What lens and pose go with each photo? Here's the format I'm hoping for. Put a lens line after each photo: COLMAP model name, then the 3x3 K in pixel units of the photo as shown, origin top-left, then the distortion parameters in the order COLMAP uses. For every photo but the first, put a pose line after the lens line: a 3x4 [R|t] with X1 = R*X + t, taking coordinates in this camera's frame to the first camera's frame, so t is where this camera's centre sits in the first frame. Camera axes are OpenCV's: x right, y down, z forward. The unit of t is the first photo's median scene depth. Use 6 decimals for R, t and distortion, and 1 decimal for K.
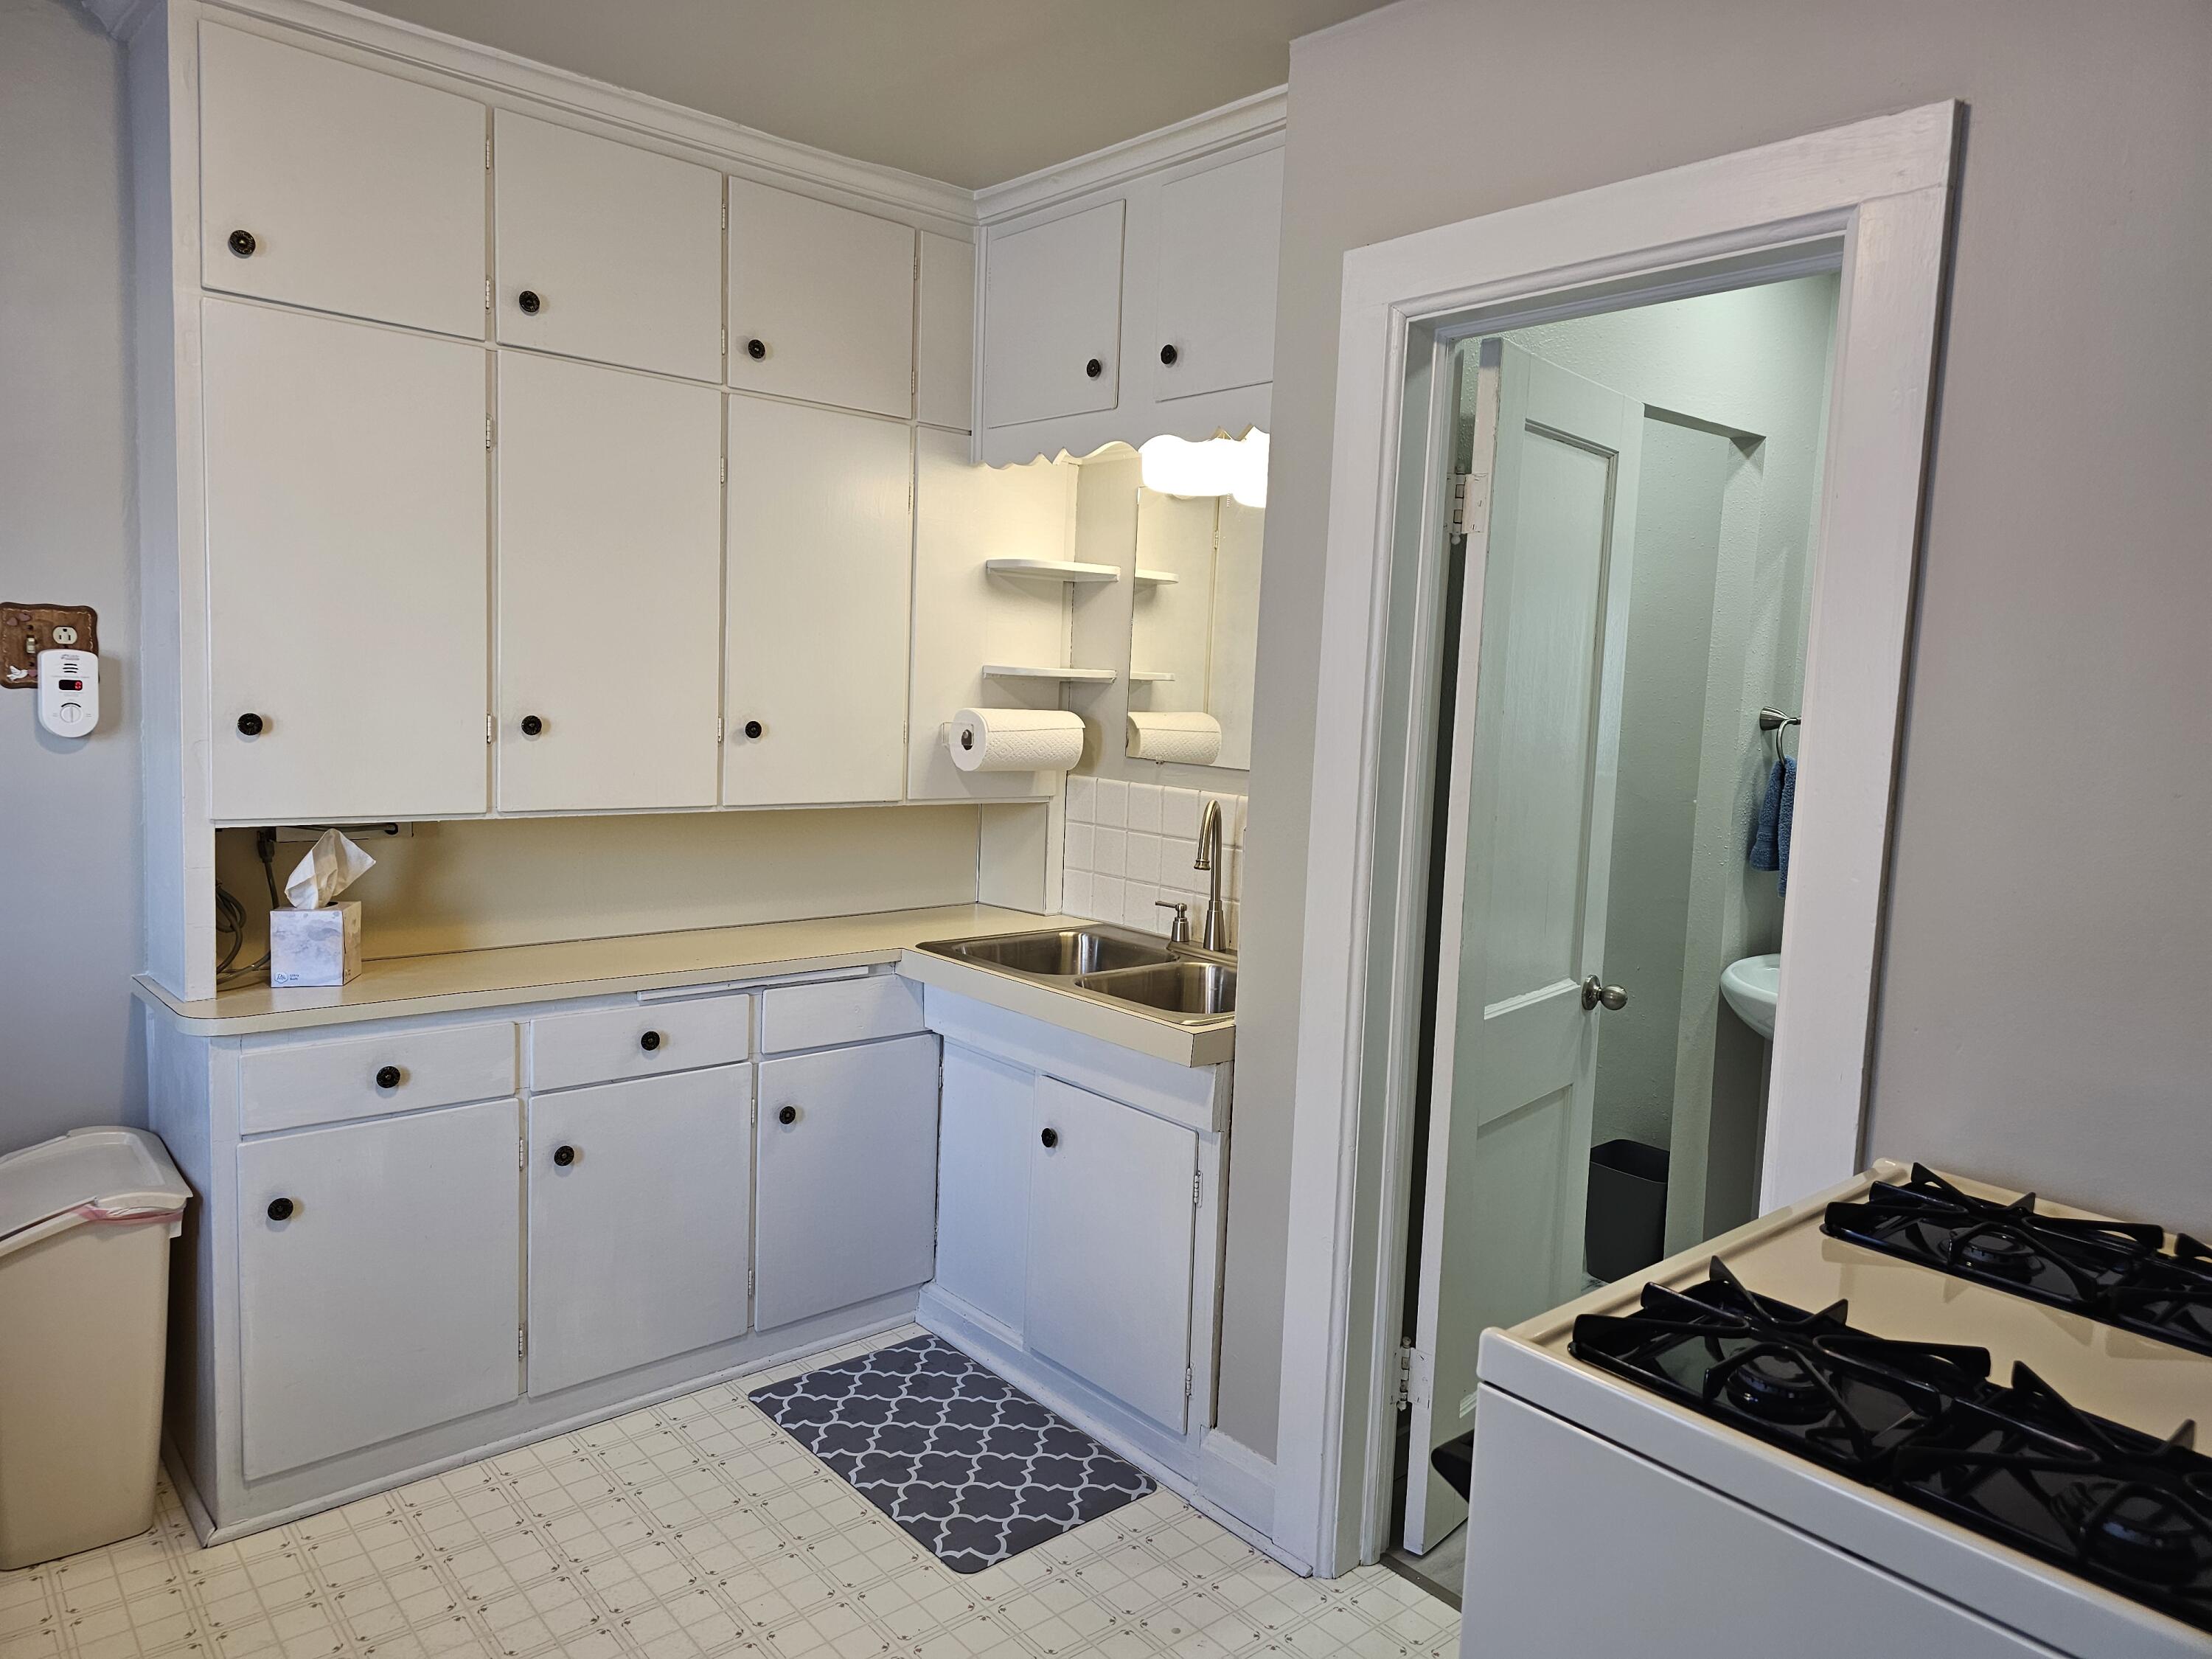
lens RADIAL K [[1483.2, 0, 1130.2], [0, 1483.2, 825.6], [0, 0, 1]] dist [0.060123, -0.048515]
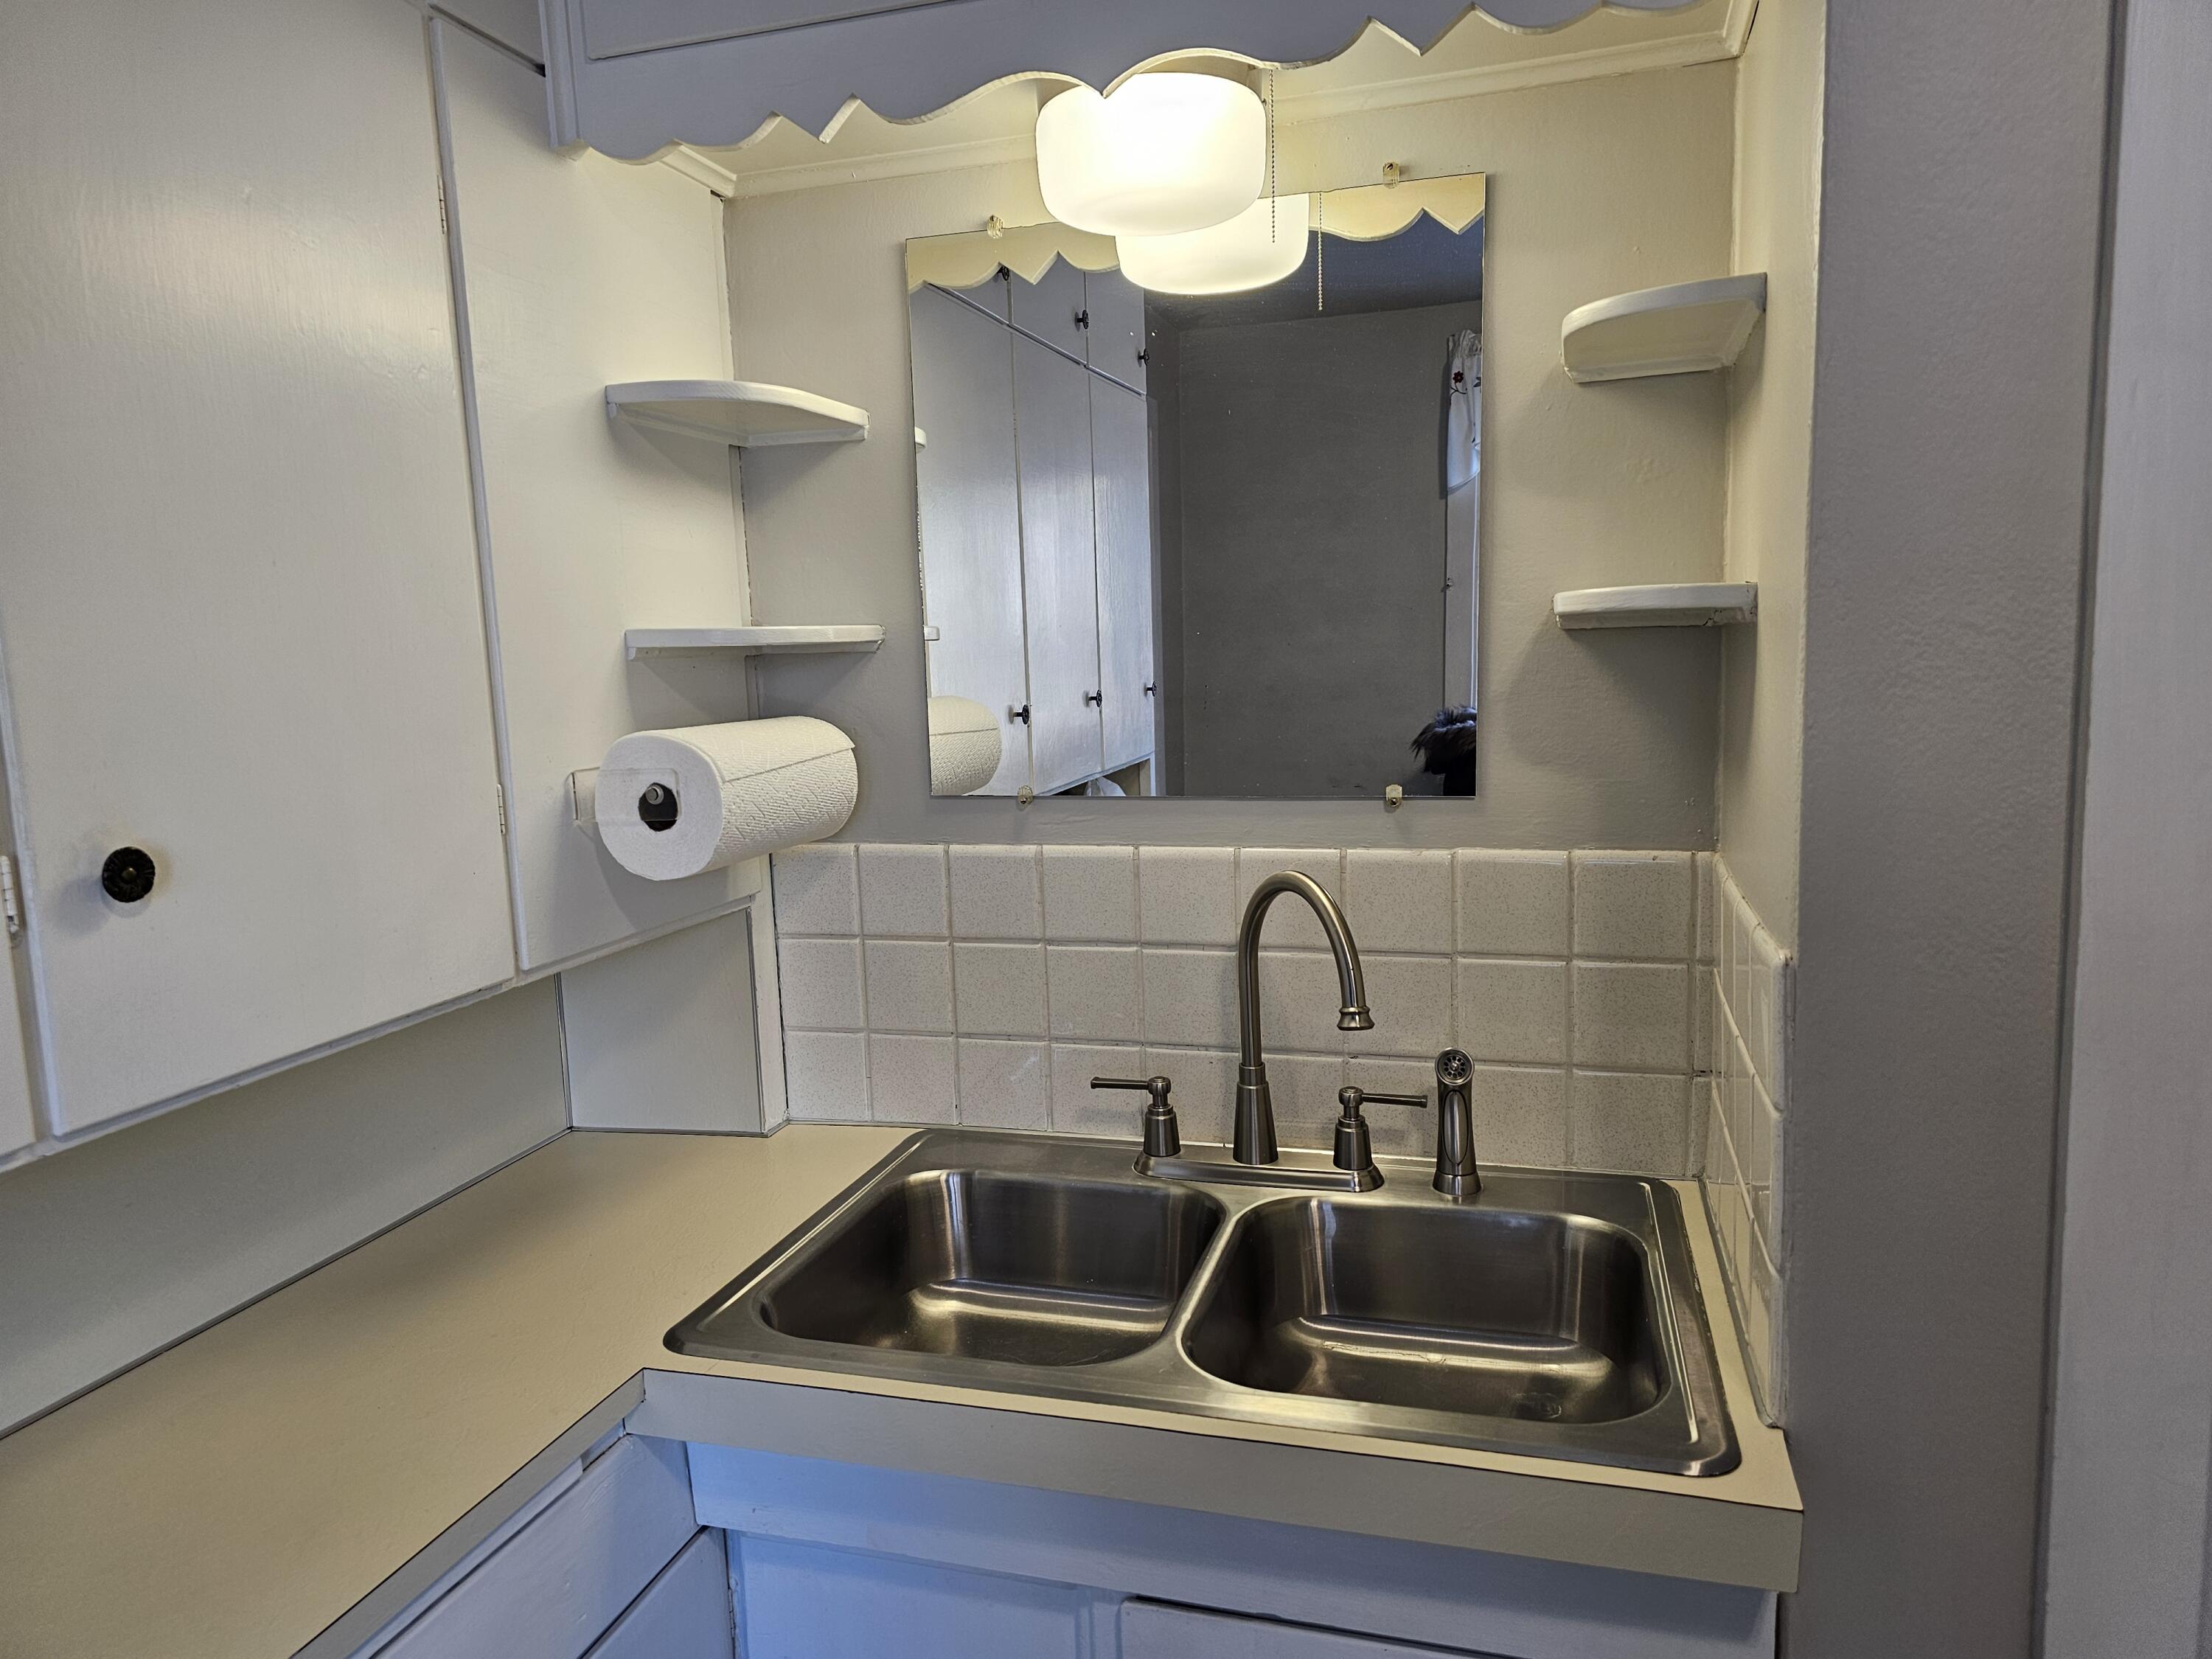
lens RADIAL K [[1483.2, 0, 1098.3], [0, 1483.2, 822.9], [0, 0, 1]] dist [0.060123, -0.048515]
pose [[0.847227, -0.138686, 0.512809, -0.269245], [0.124265, 0.990278, 0.062512, -0.077960], [-0.516493, 0.010763, 0.856224, 0.692679]]
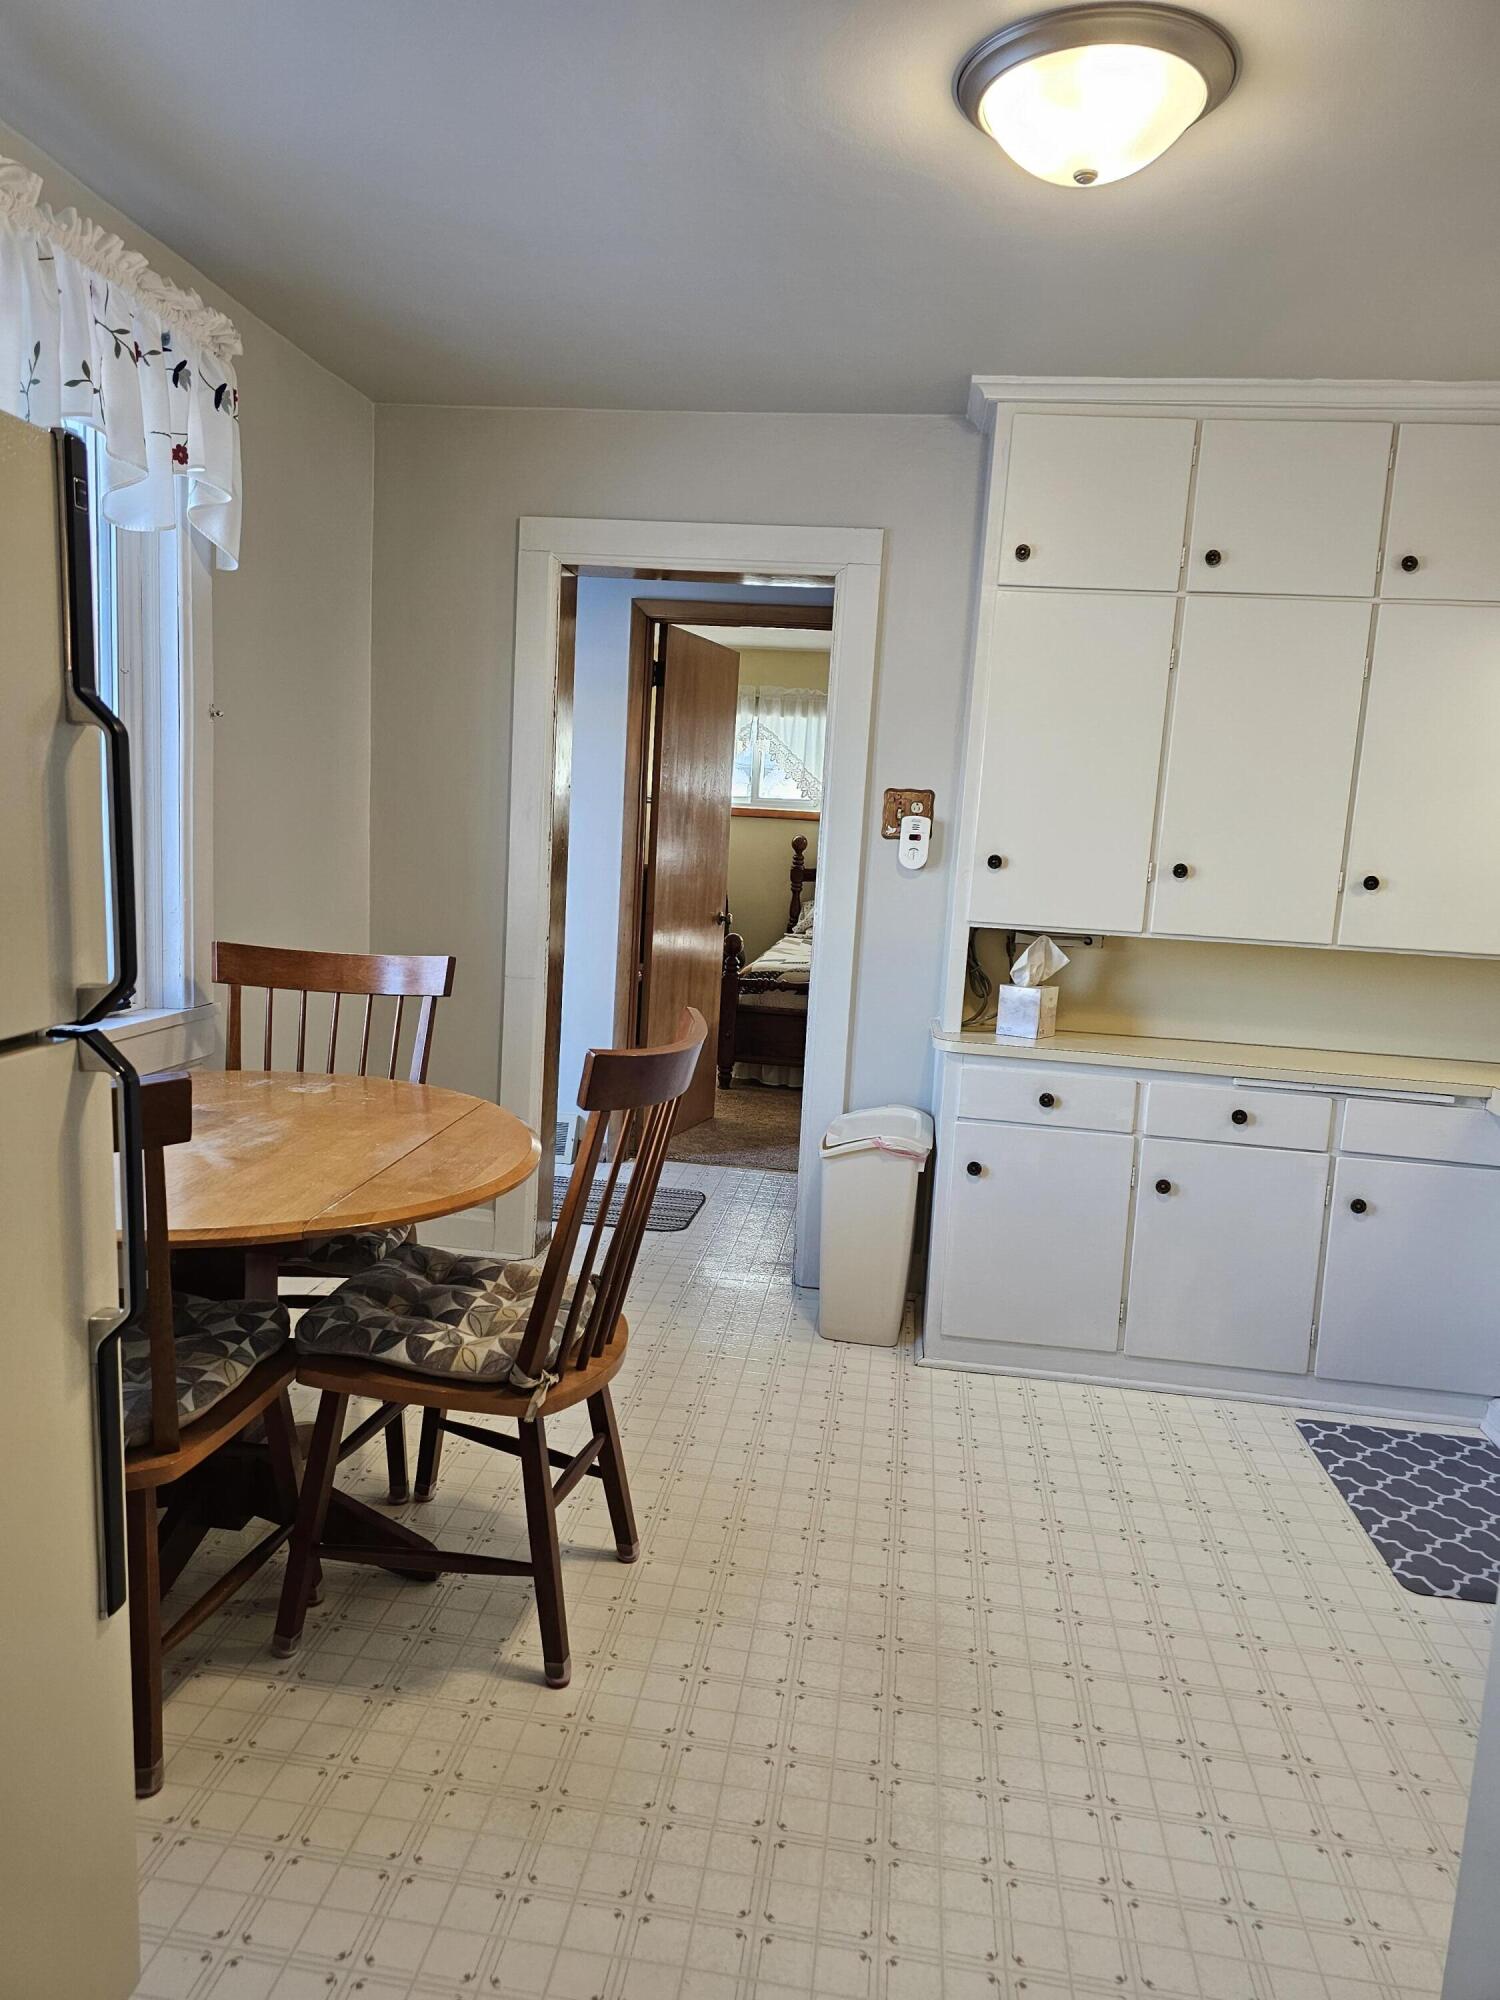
lens RADIAL K [[1341.0, 0, 738.0], [0, 1341.0, 1002.7], [0, 0, 1]] dist [0.060123, -0.048515]
pose [[0.664577, 0.095807, -0.741052, 0.251035], [-0.101657, 0.994118, 0.037359, 0.046818], [0.740273, 0.050505, 0.670407, -0.112817]]
